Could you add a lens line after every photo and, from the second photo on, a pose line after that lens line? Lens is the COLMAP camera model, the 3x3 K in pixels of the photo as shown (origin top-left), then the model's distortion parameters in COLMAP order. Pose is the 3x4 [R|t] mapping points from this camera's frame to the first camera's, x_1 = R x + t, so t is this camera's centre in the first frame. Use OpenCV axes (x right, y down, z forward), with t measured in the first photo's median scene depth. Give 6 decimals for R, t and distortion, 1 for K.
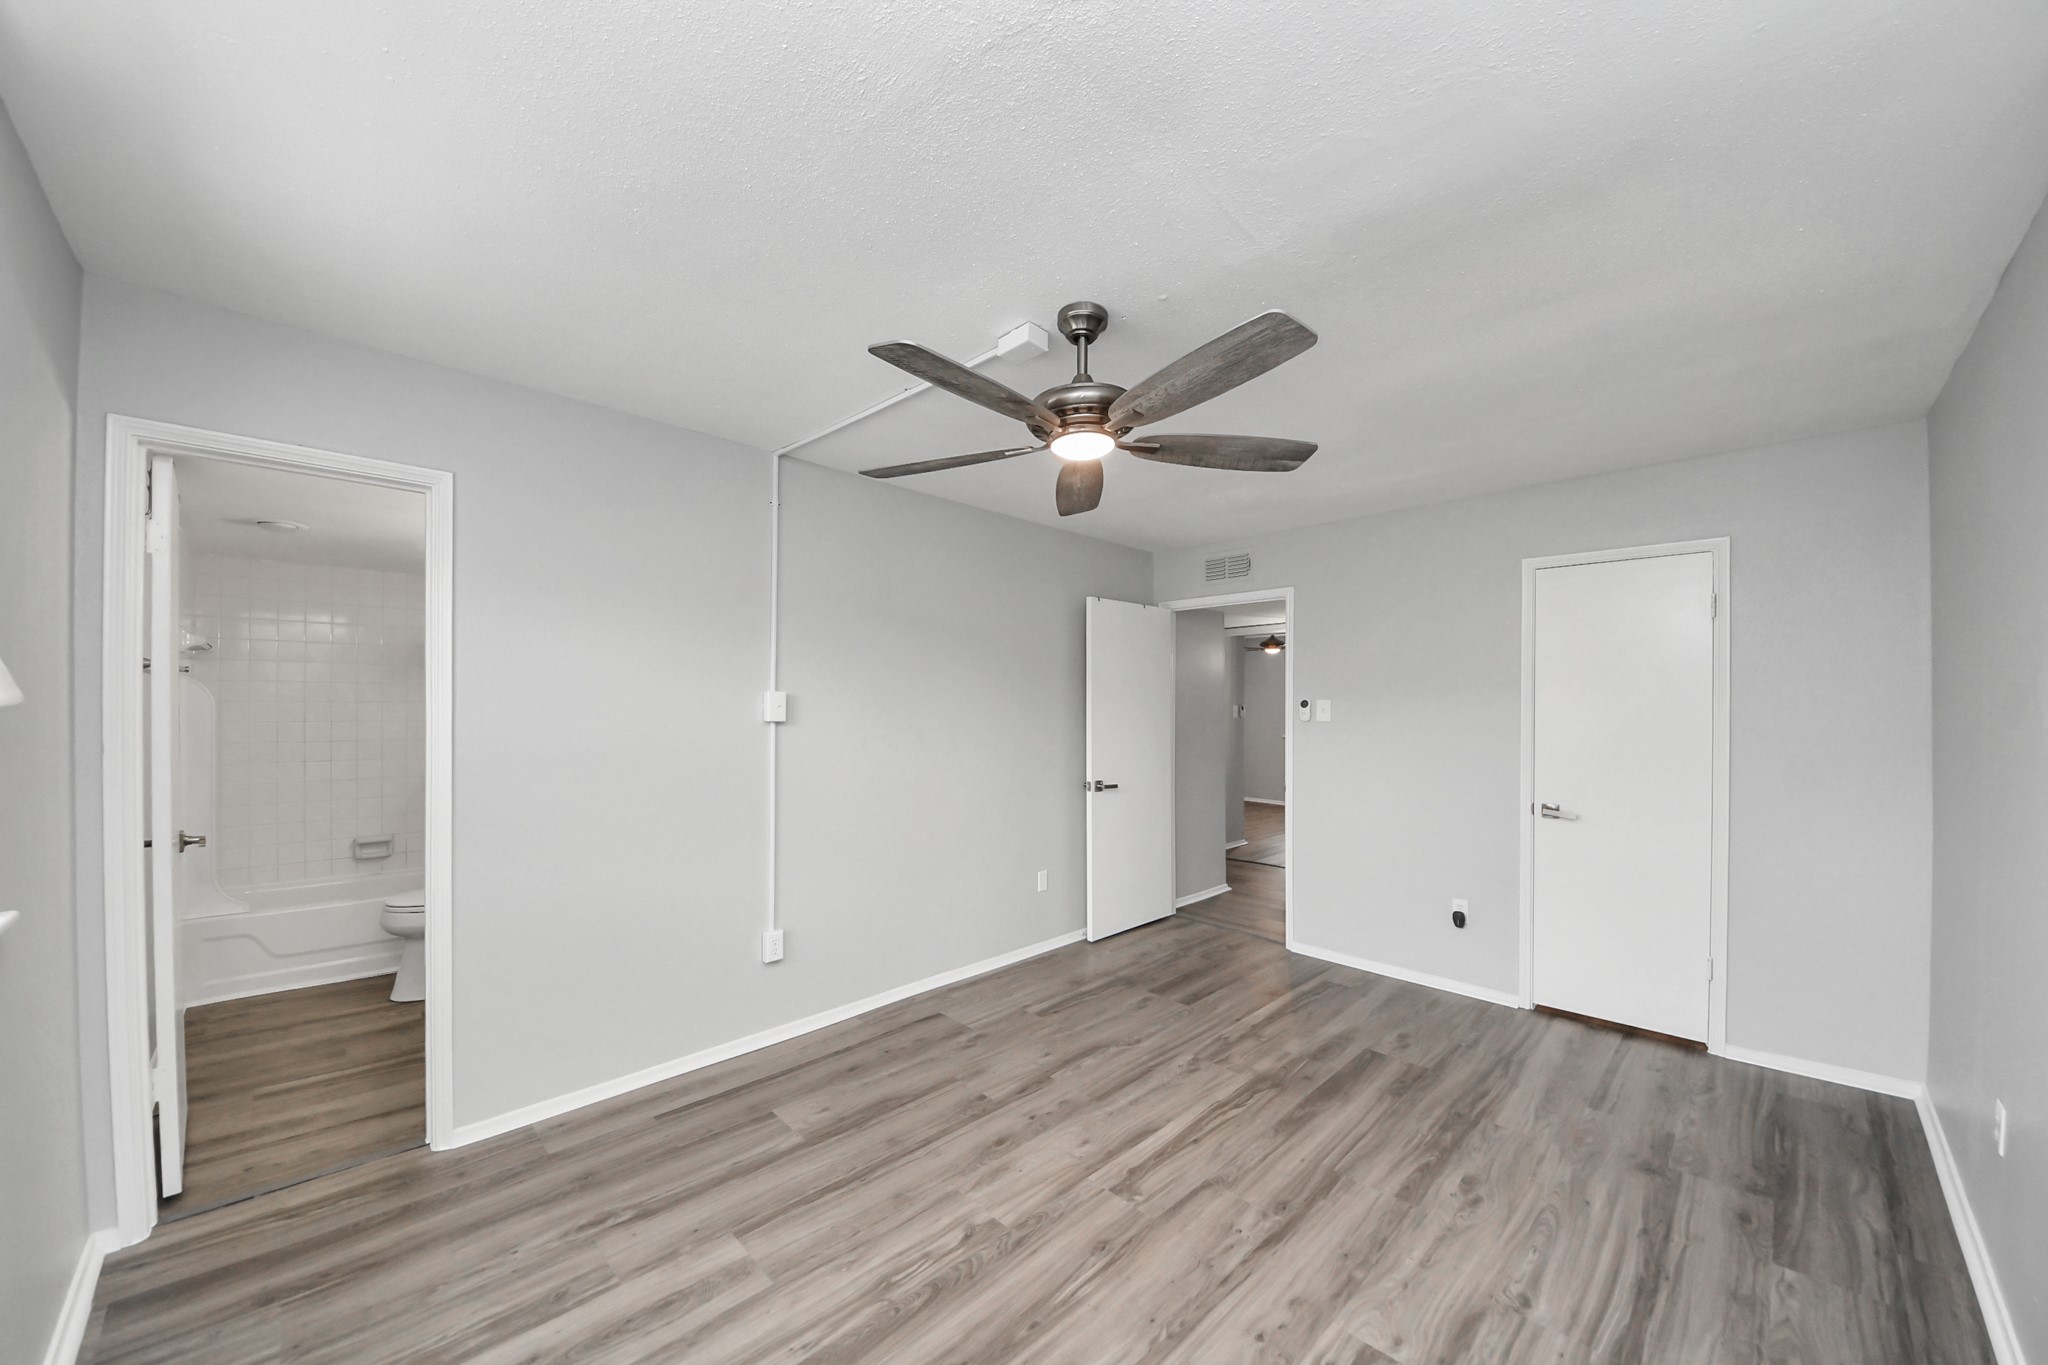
lens RADIAL K [[765.5, 0, 989.2], [0, 765.5, 694.9], [0, 0, 1]] dist [0.033571, -0.020502]
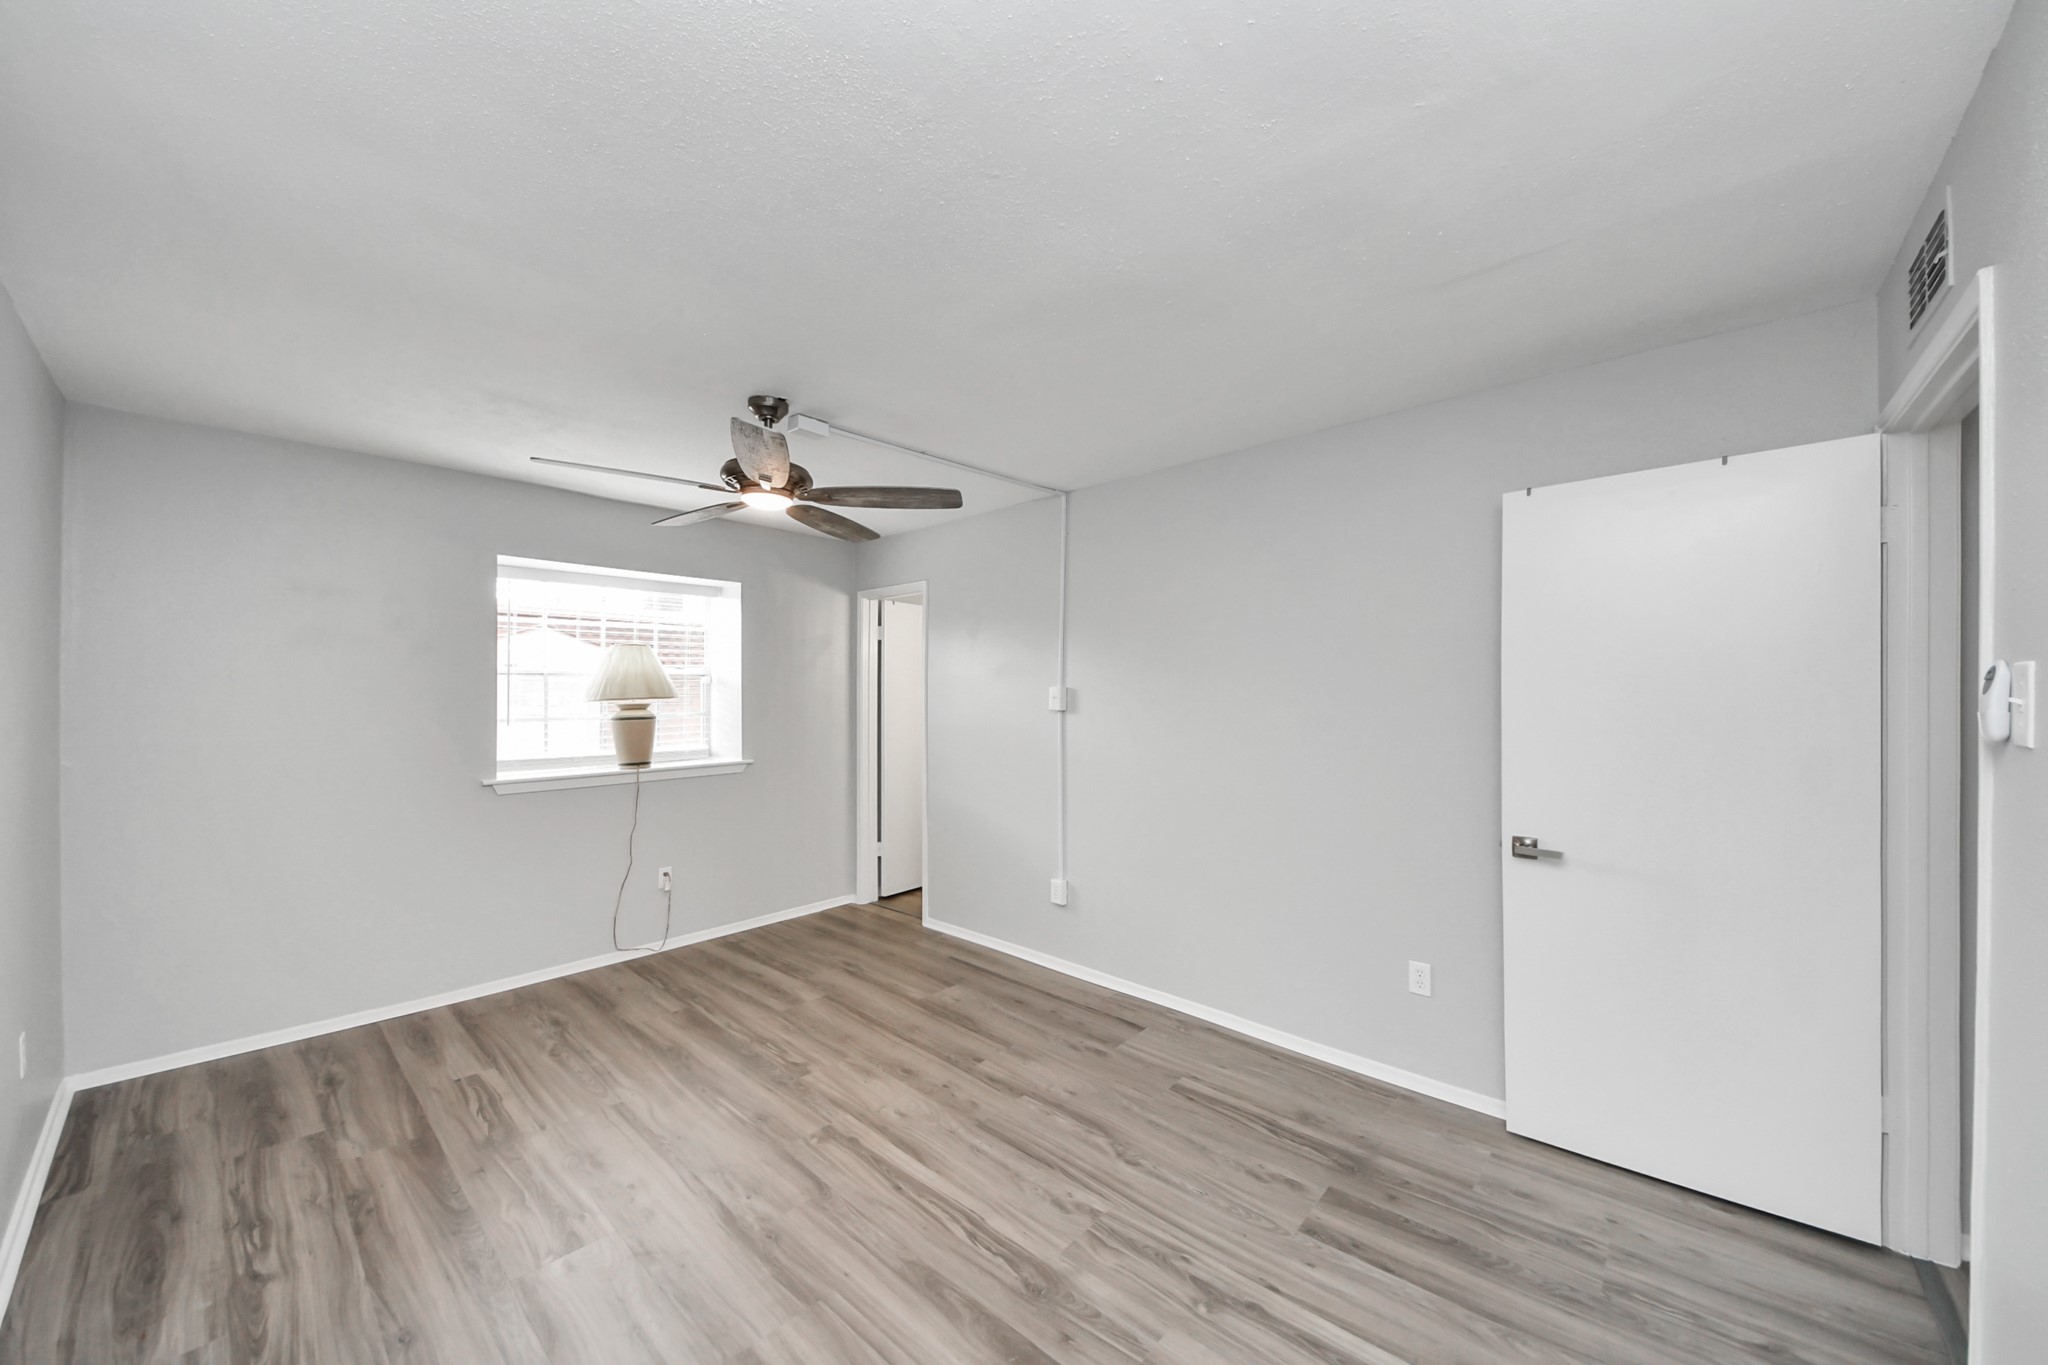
lens RADIAL K [[733.1, 0, 1006.0], [0, 733.1, 691.5], [0, 0, 1]] dist [0.042891, -0.019867]
pose [[0.057988, -0.005953, -0.998300, 1.117264], [0.010532, 0.999930, -0.005351, 0.014382], [0.998262, -0.010203, 0.058046, 1.068855]]
